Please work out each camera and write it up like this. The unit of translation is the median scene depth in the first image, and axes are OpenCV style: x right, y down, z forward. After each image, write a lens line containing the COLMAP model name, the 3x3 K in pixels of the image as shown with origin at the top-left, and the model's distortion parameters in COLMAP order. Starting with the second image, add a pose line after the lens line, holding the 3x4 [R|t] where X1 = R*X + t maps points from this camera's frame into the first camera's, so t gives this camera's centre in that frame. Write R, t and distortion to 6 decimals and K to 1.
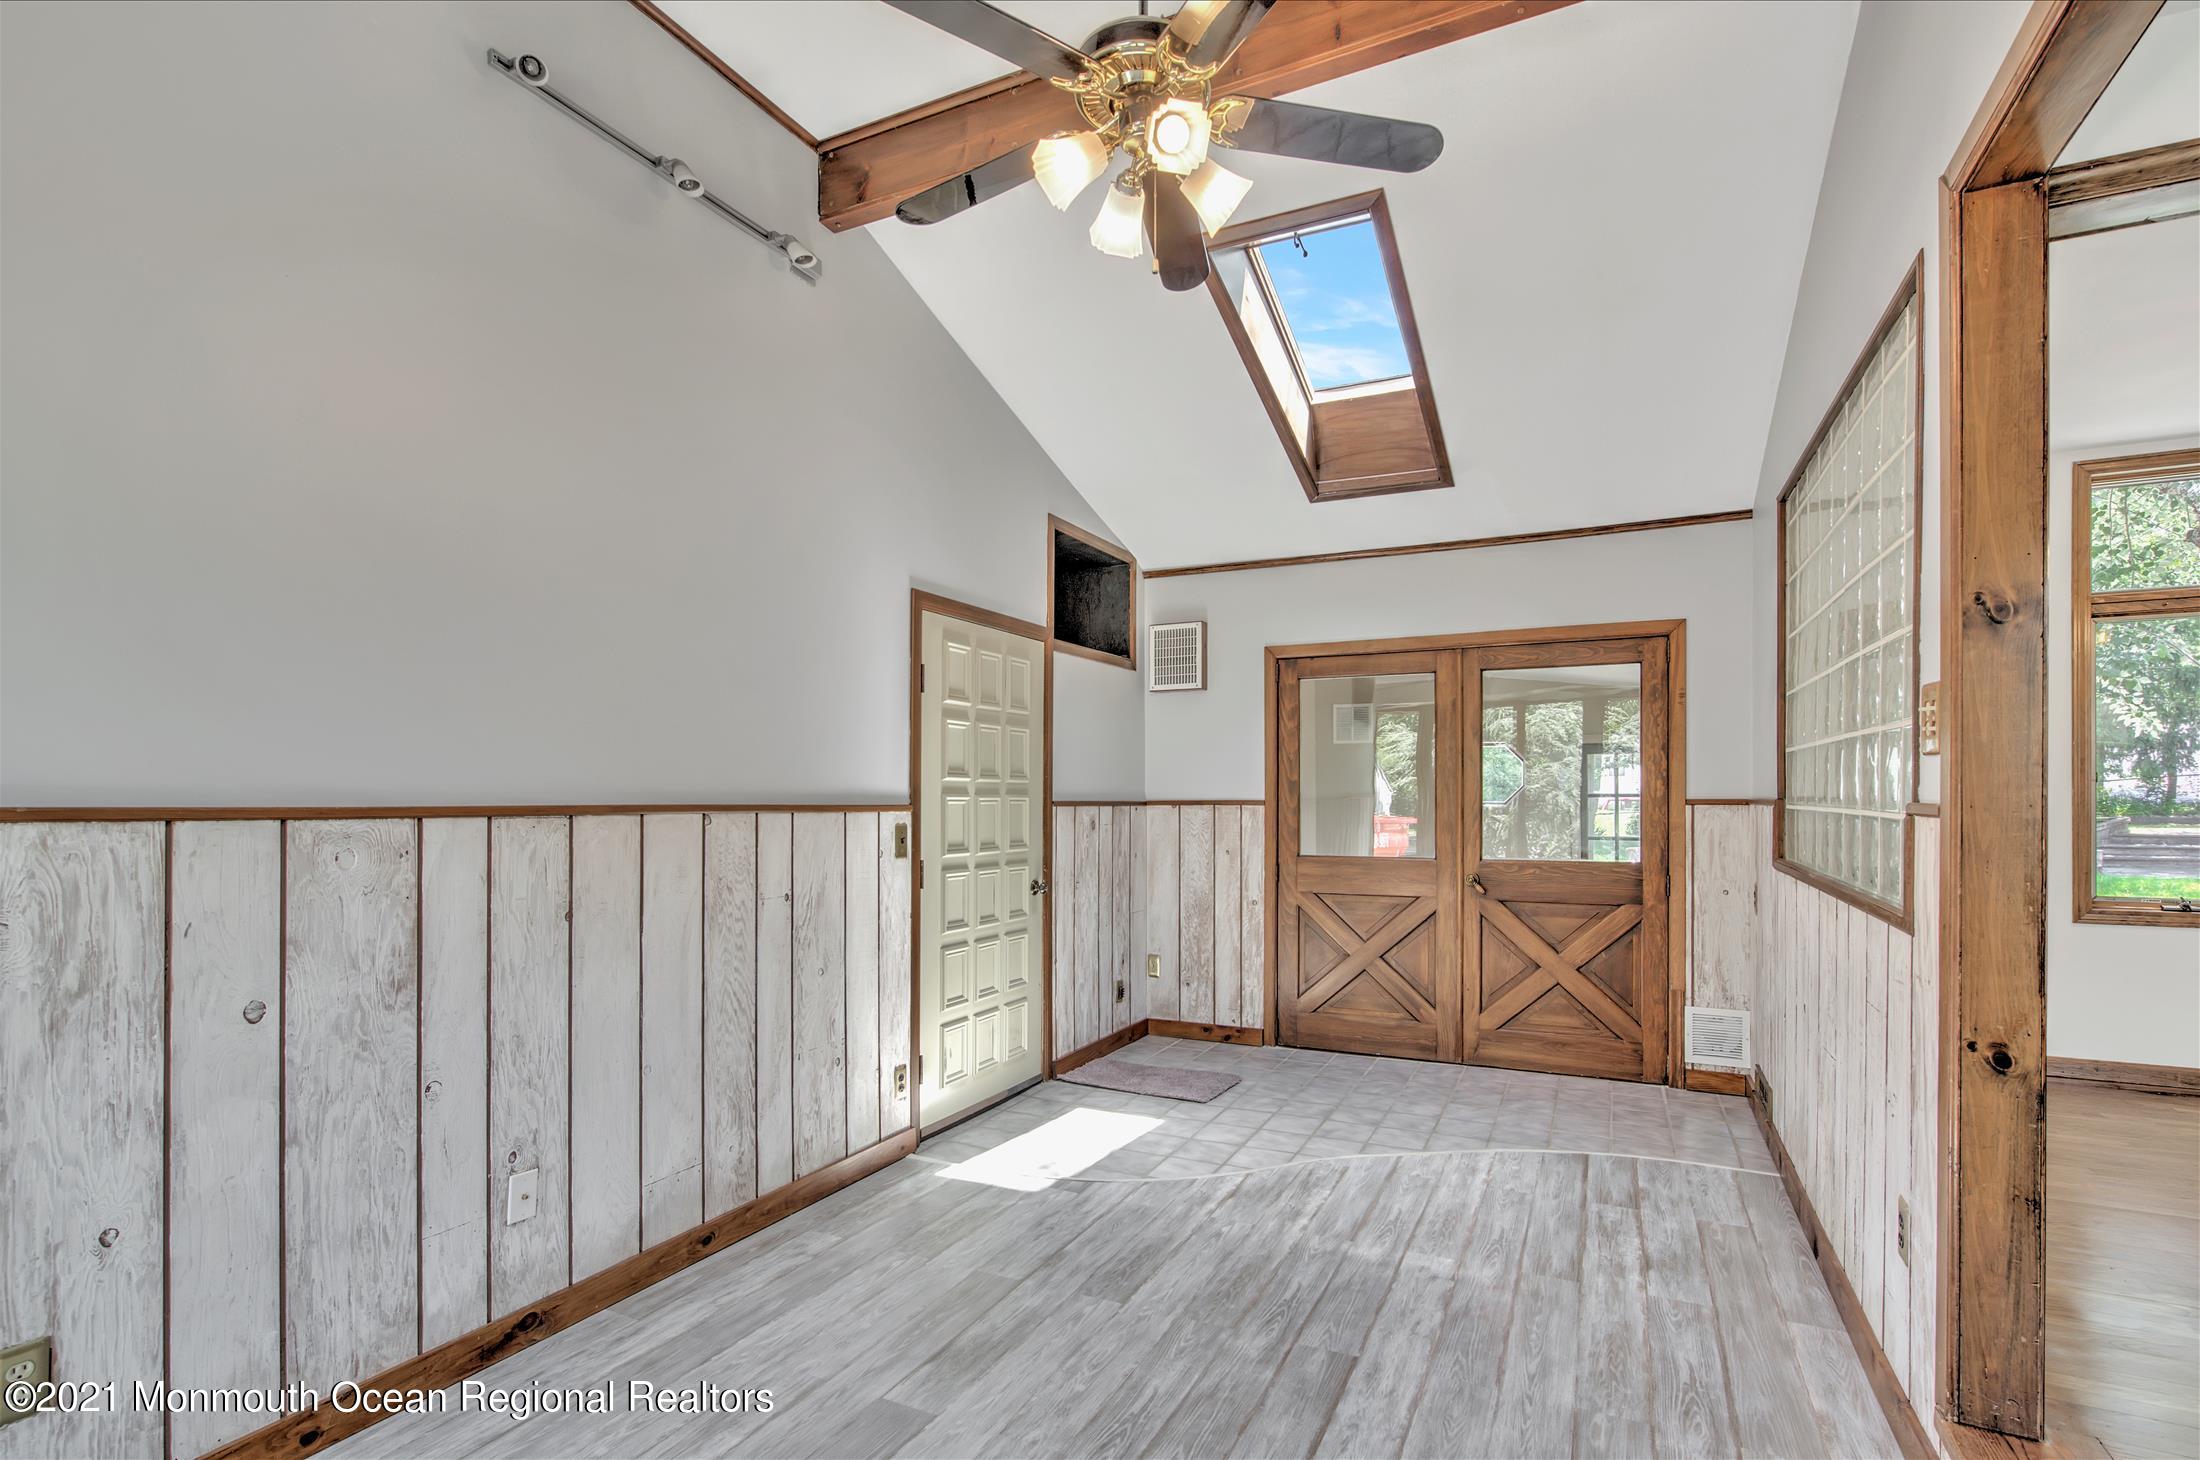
lens RADIAL K [[1013.2, 0, 1139.0], [0, 1013.2, 791.9], [0, 0, 1]] dist [-0.010416, 0.003520]
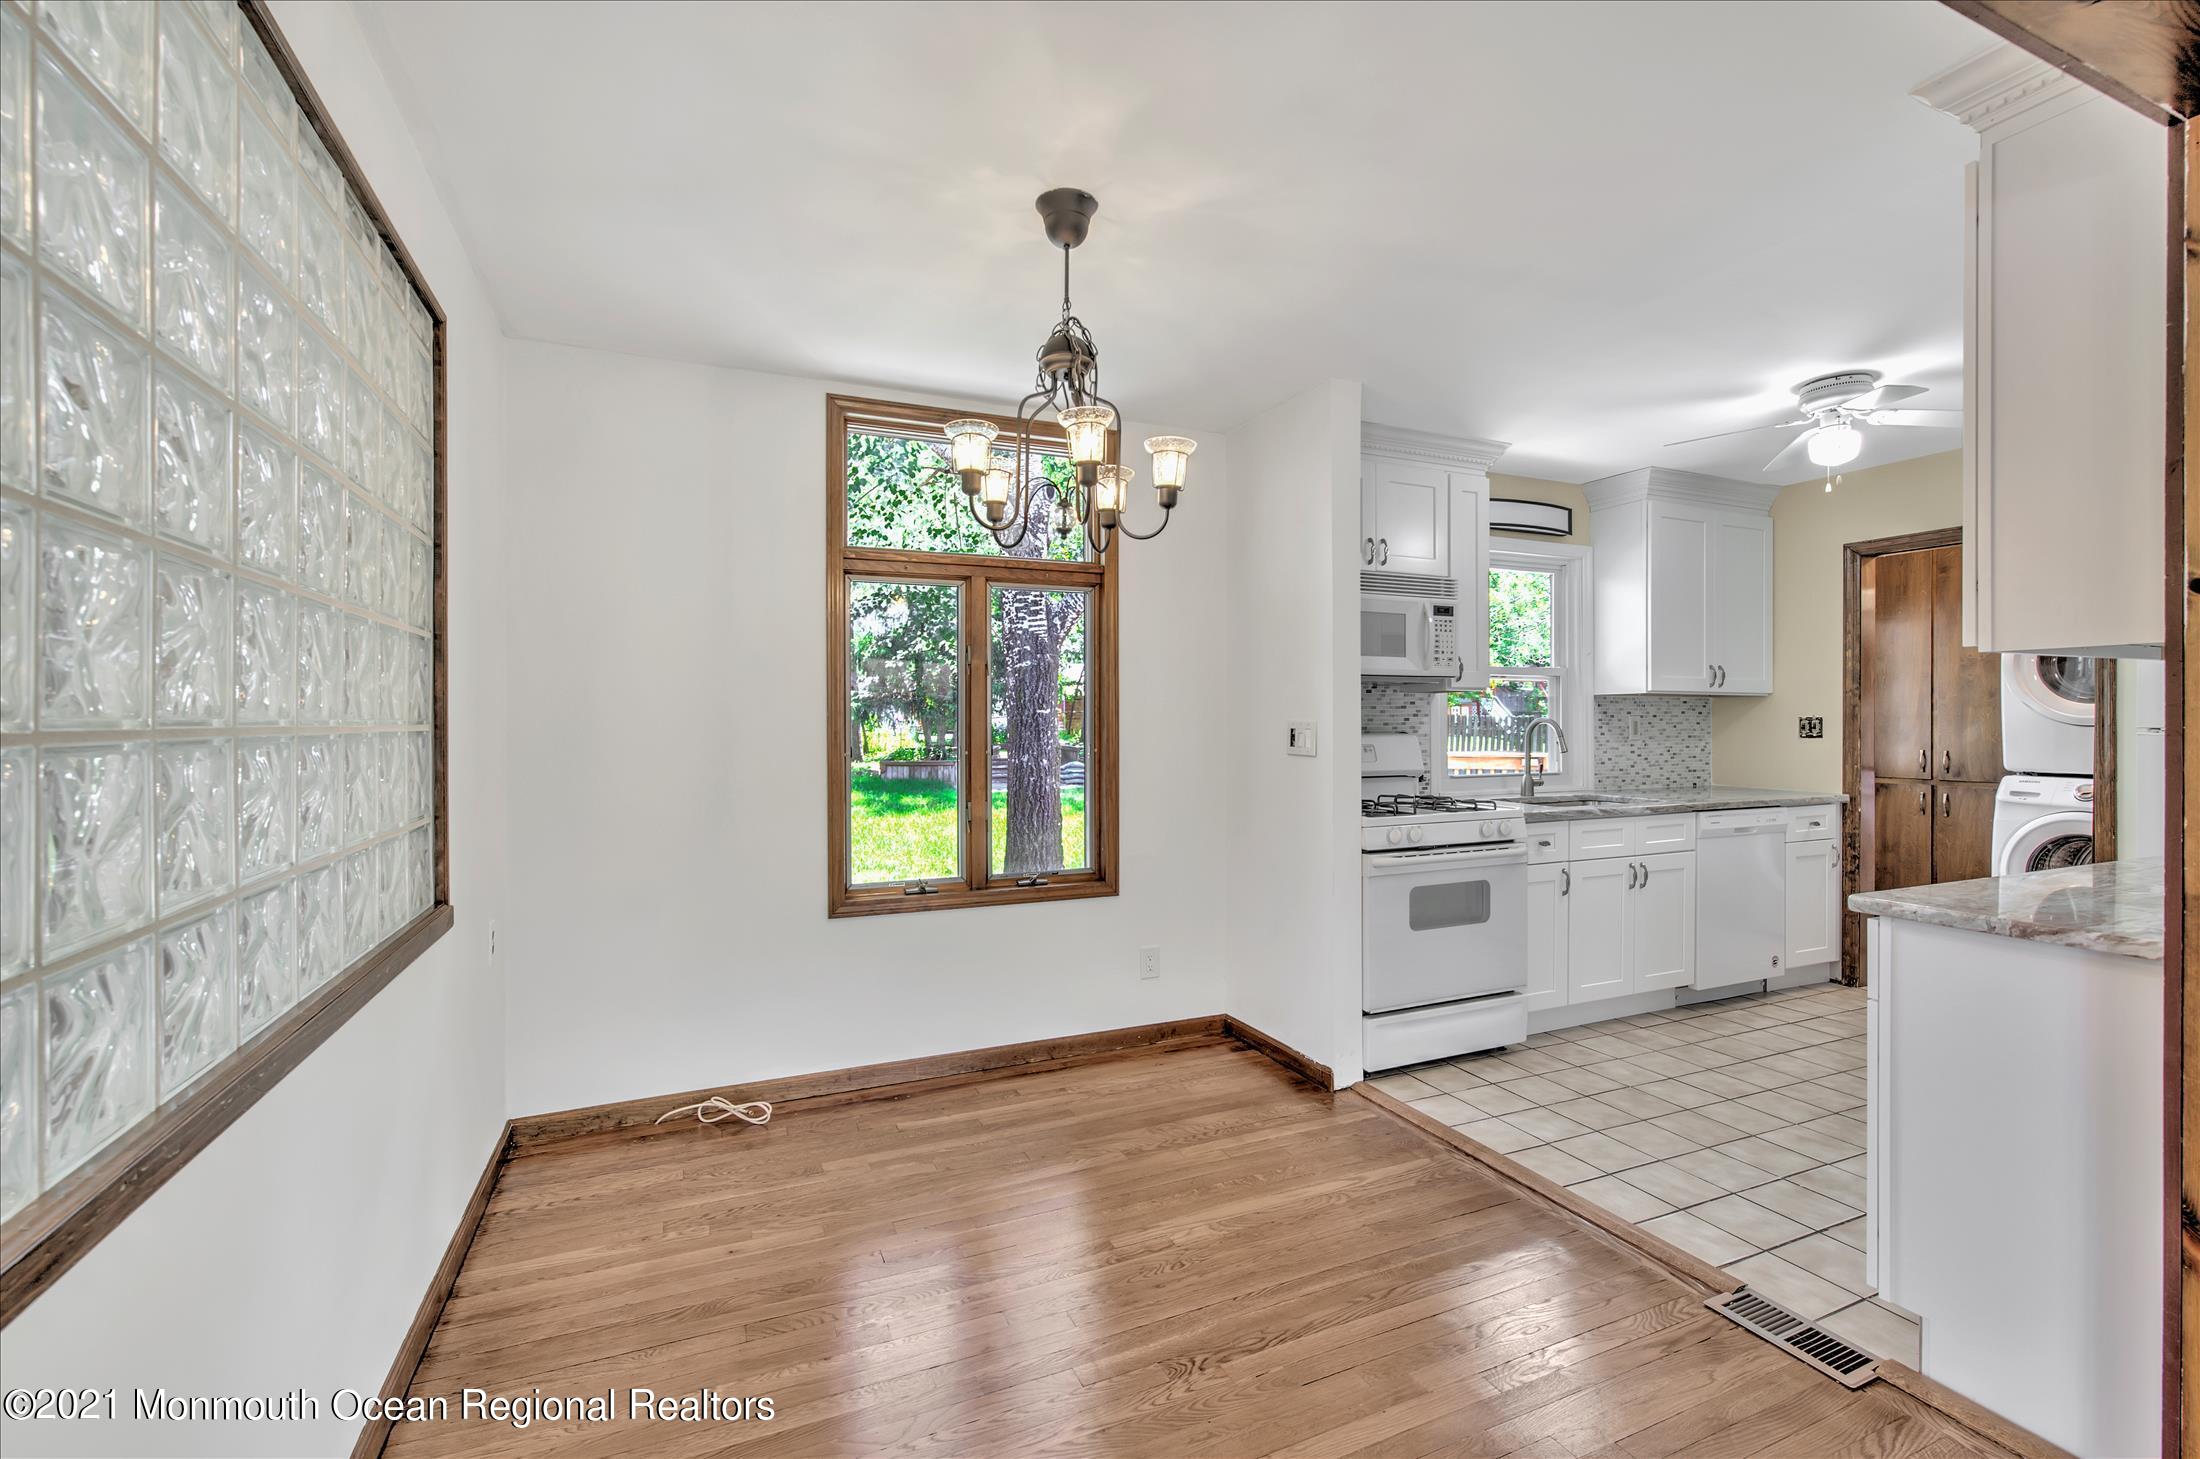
lens RADIAL K [[941.7, 0, 1104.7], [0, 941.7, 727.6], [0, 0, 1]] dist [-0.004974, 0.003974]
pose [[0.648457, -0.004565, 0.761237, 0.519764], [-0.001343, 0.999974, 0.007141, -0.048564], [-0.761250, -0.005653, 0.648434, 0.321013]]
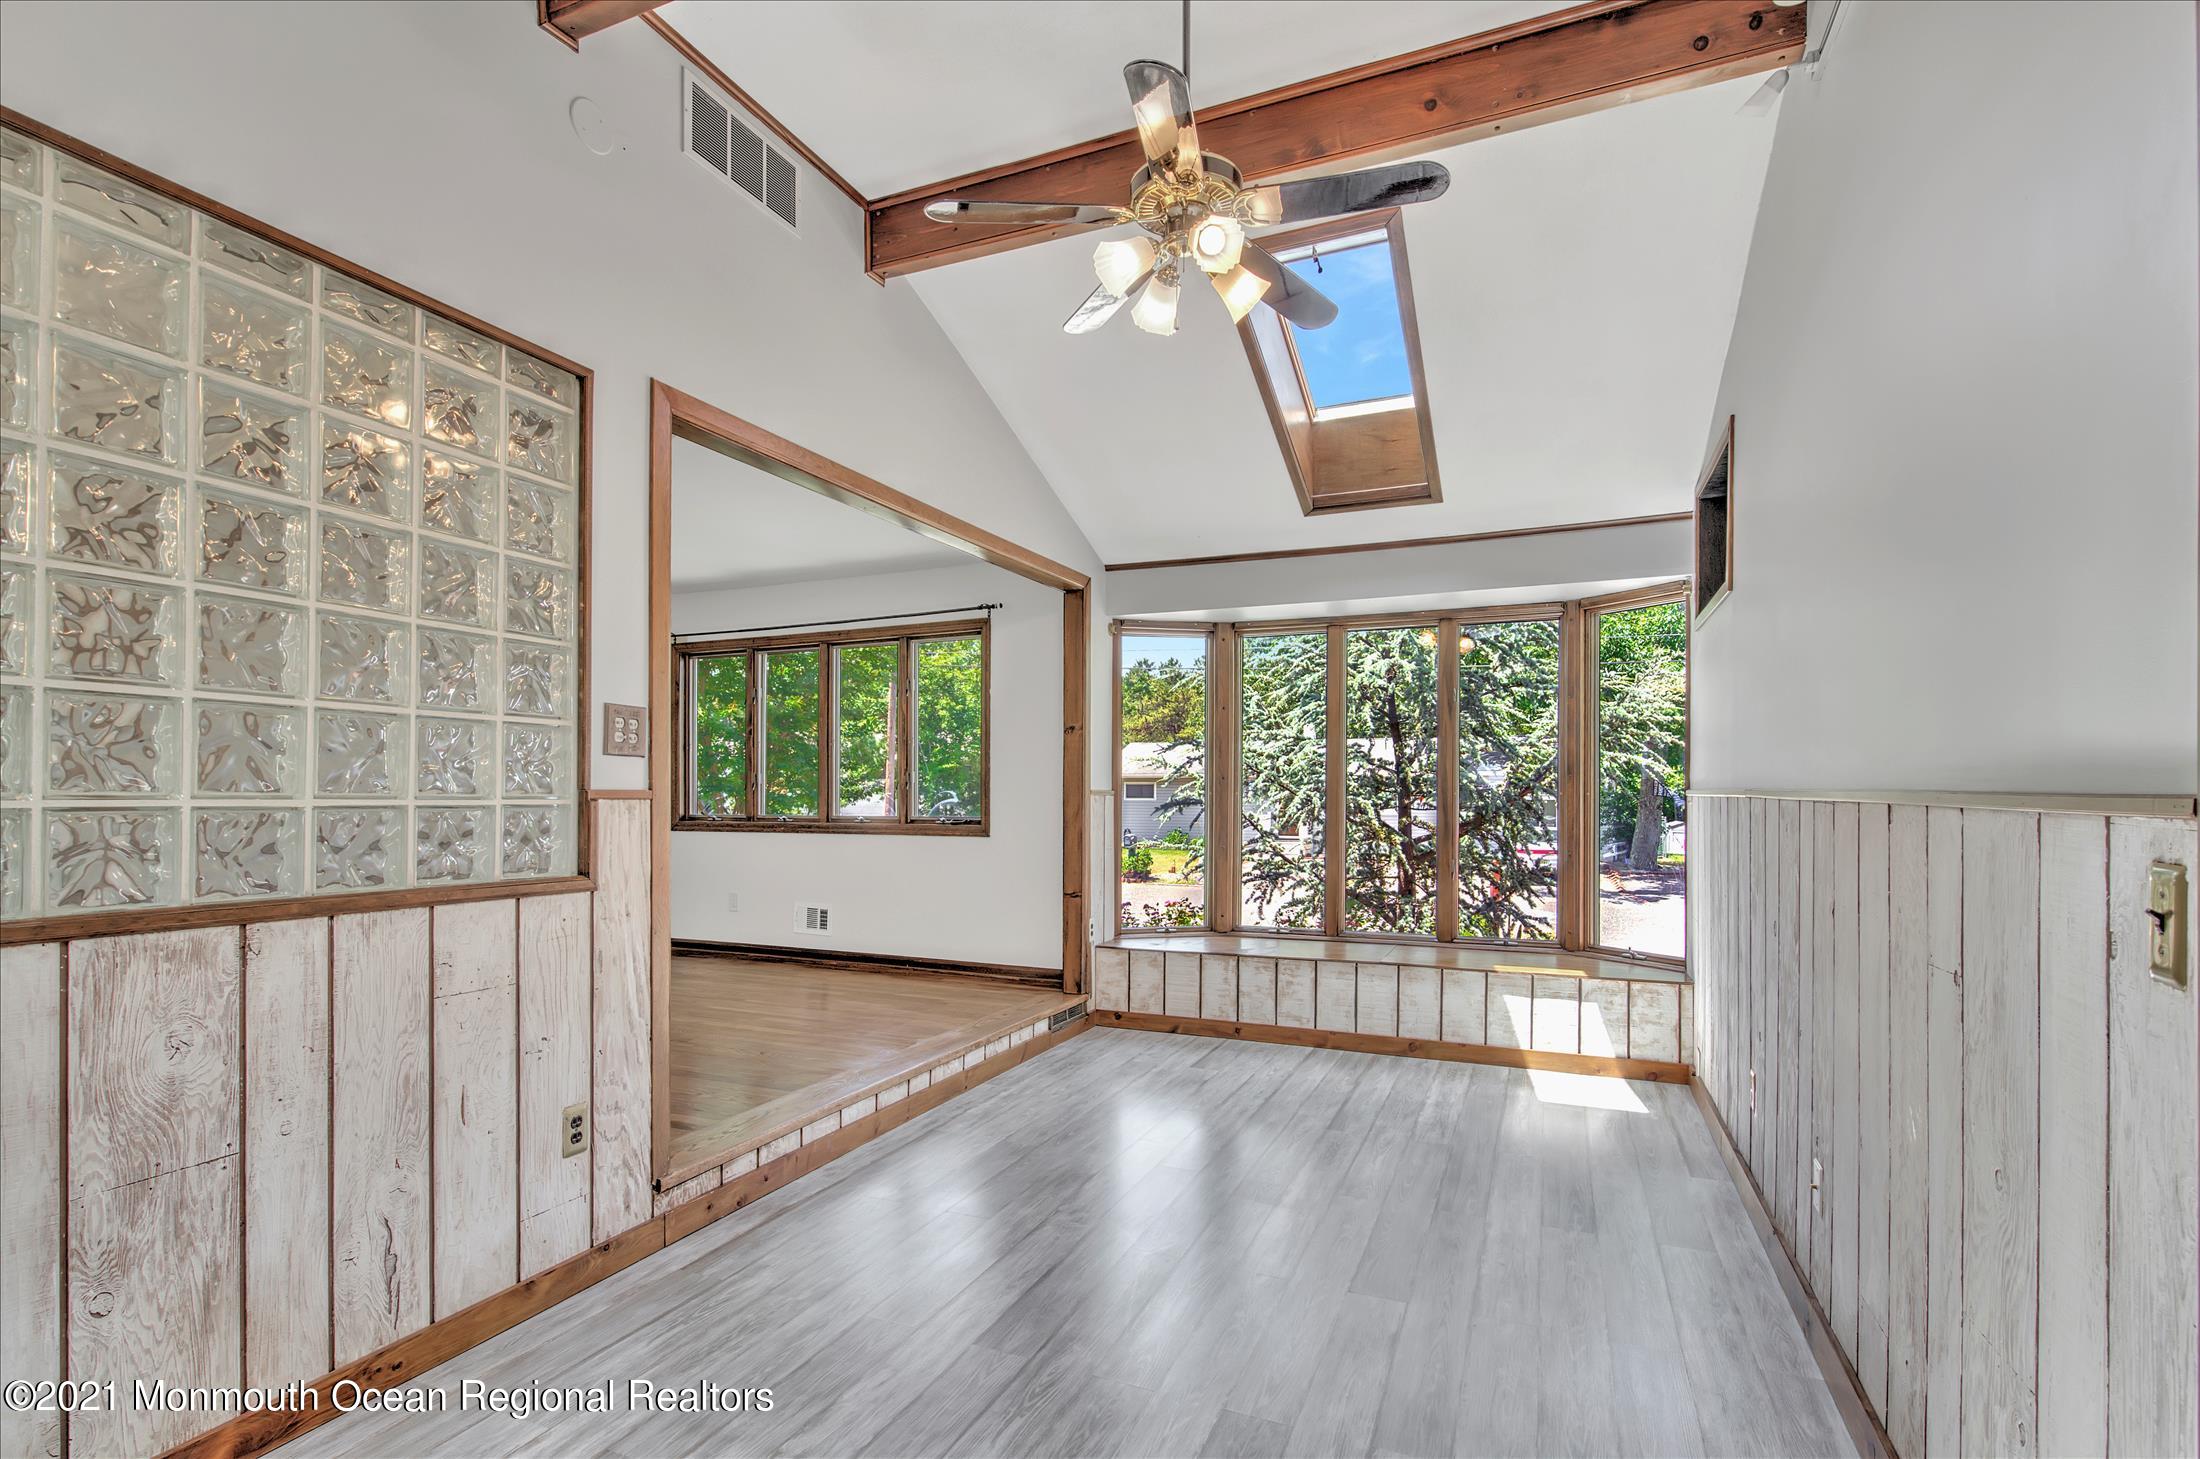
lens RADIAL K [[1013.2, 0, 1125.8], [0, 1013.2, 786.7], [0, 0, 1]] dist [-0.010416, 0.003520]
pose [[-0.998962, 0.002387, -0.045494, 0.071279], [0.002840, 0.999947, -0.009890, 0.012386], [0.045468, -0.010009, -0.998916, 1.326529]]
